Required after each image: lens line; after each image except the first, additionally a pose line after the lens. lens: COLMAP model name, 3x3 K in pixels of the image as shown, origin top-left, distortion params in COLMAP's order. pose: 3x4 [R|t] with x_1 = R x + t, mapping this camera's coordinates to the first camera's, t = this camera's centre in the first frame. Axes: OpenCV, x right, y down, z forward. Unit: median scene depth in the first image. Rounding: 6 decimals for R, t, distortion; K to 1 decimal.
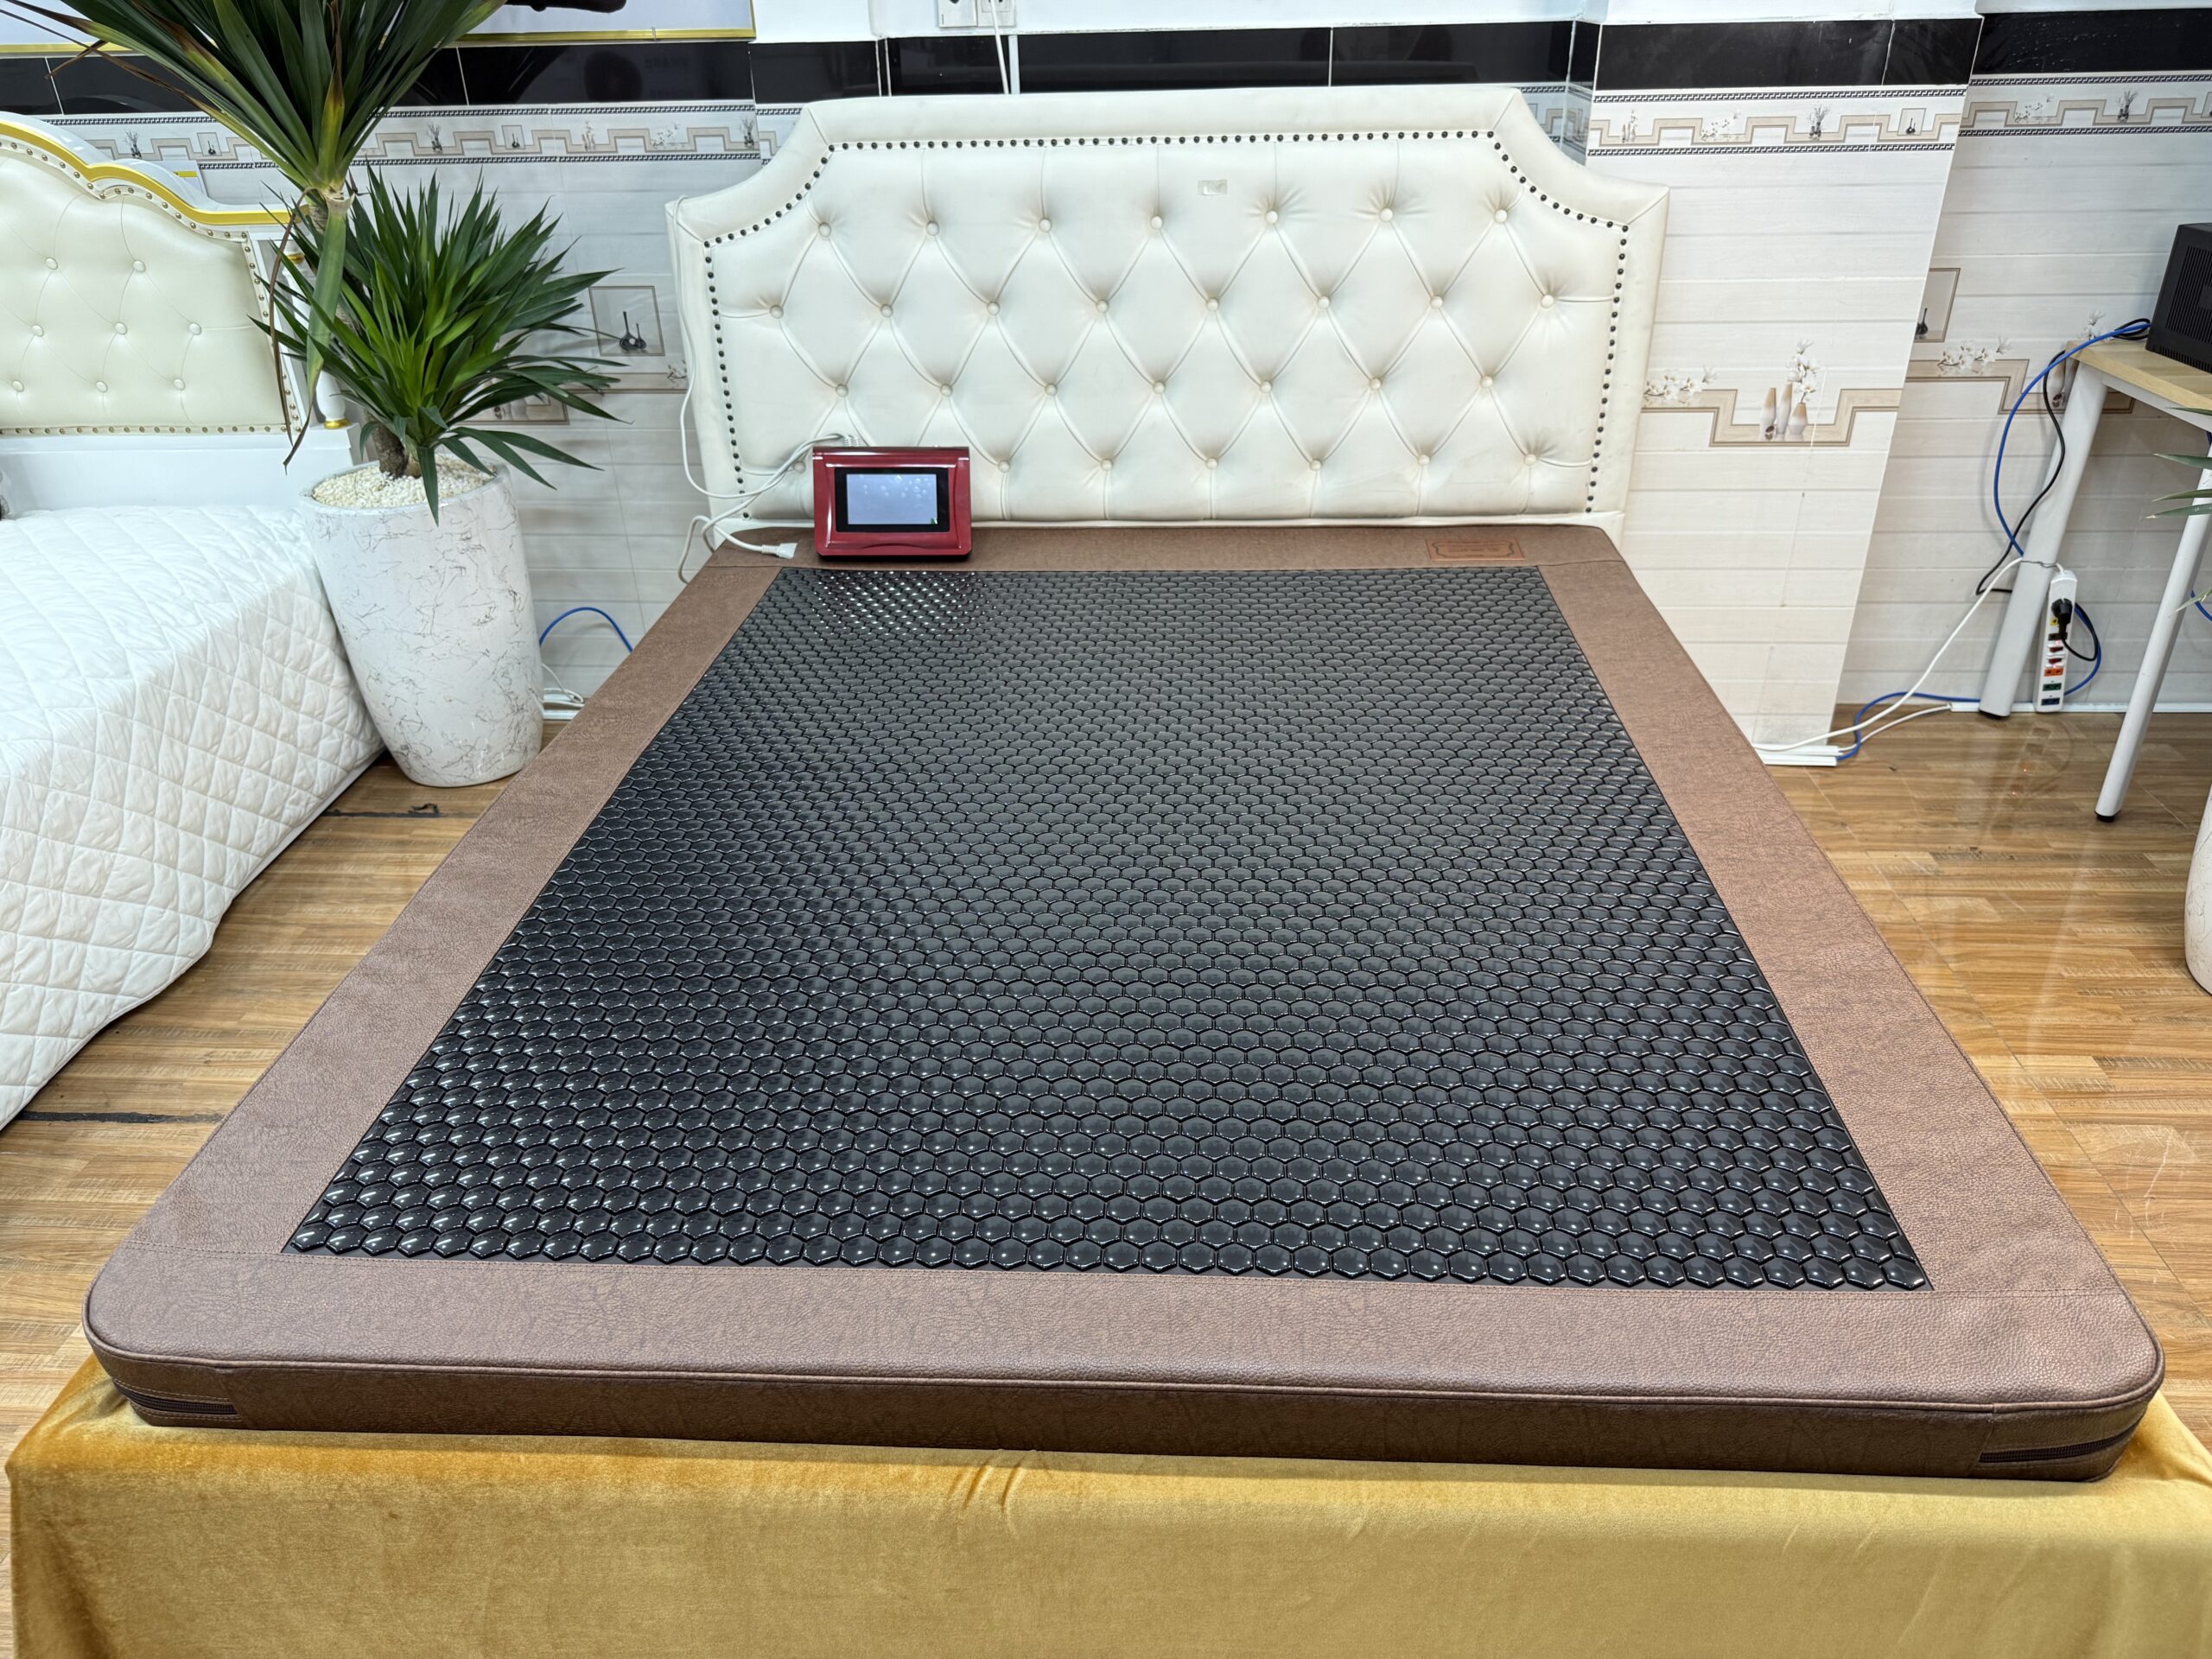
lens RADIAL K [[1553.7, 0, 1103.8], [0, 1553.7, 842.5], [0, 0, 1]] dist [0.030456, -0.049531]
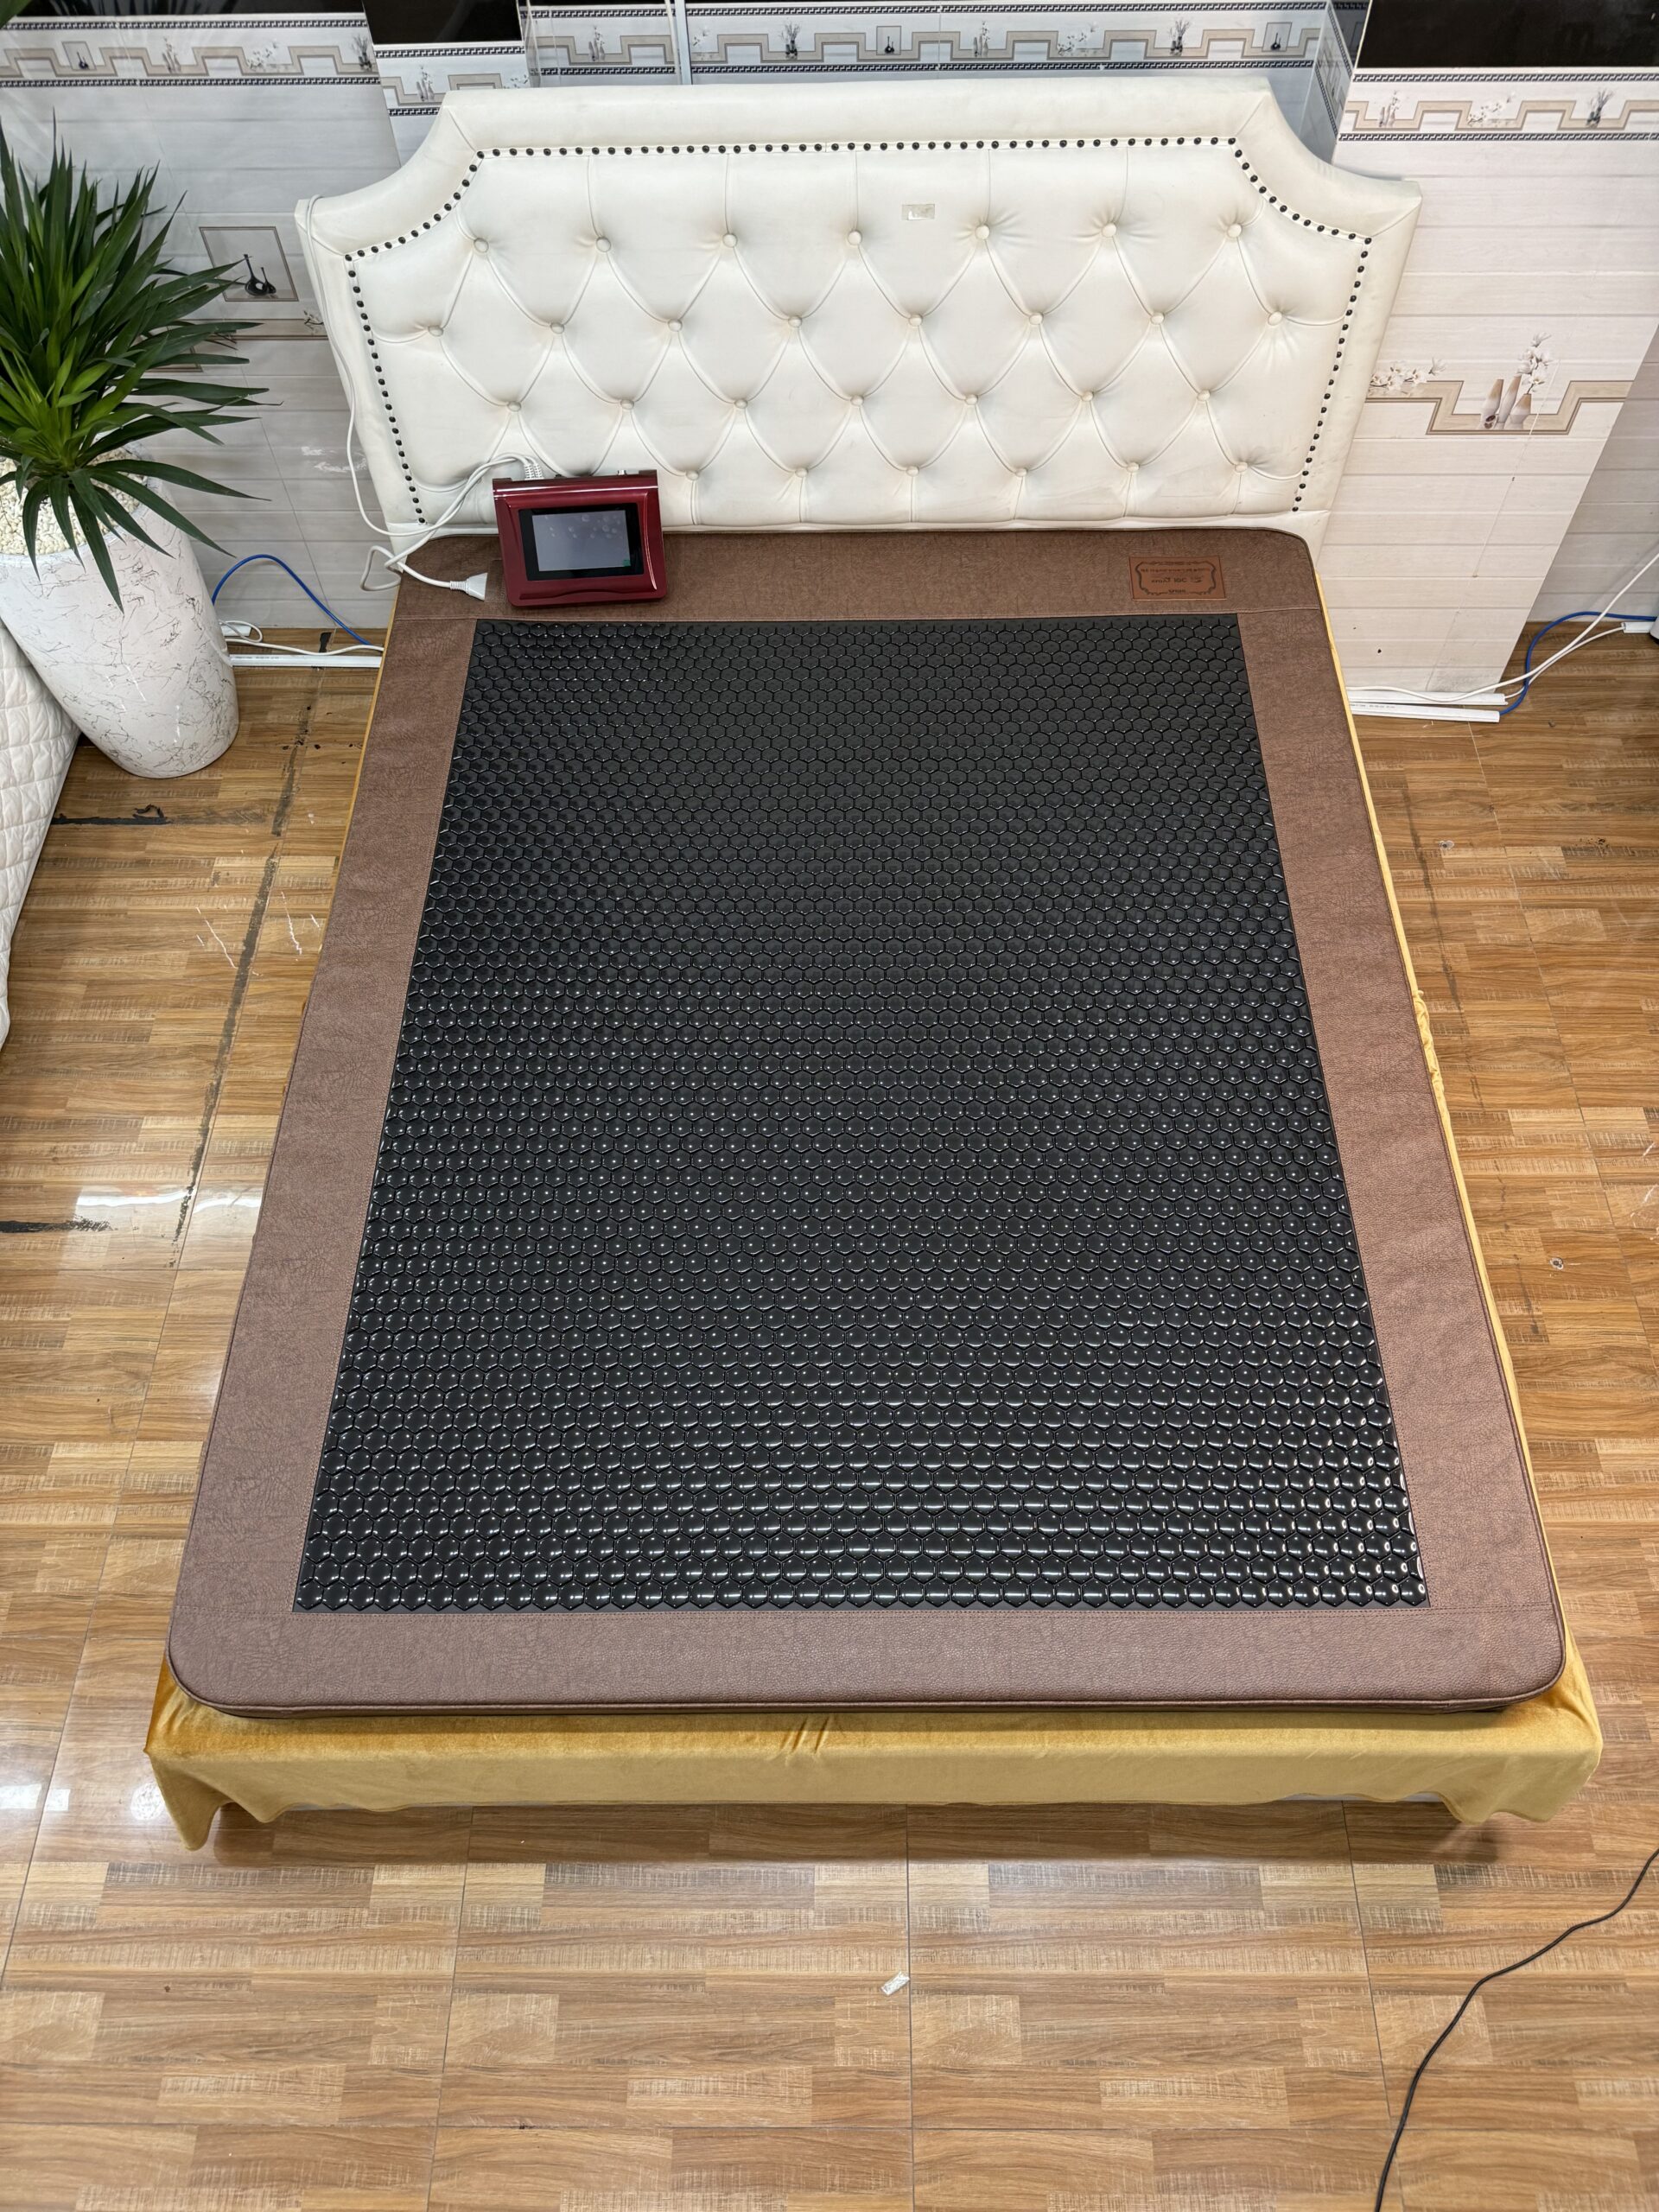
lens RADIAL K [[1556.7, 0, 829.5], [0, 1556.7, 1106.0], [0, 0, 1]] dist [-0.004001, -0.001516]
pose [[0.998450, -0.043681, 0.034484, -0.033516], [0.021693, 0.876094, 0.481653, -0.394293], [-0.051250, -0.480158, 0.875684, -0.021698]]
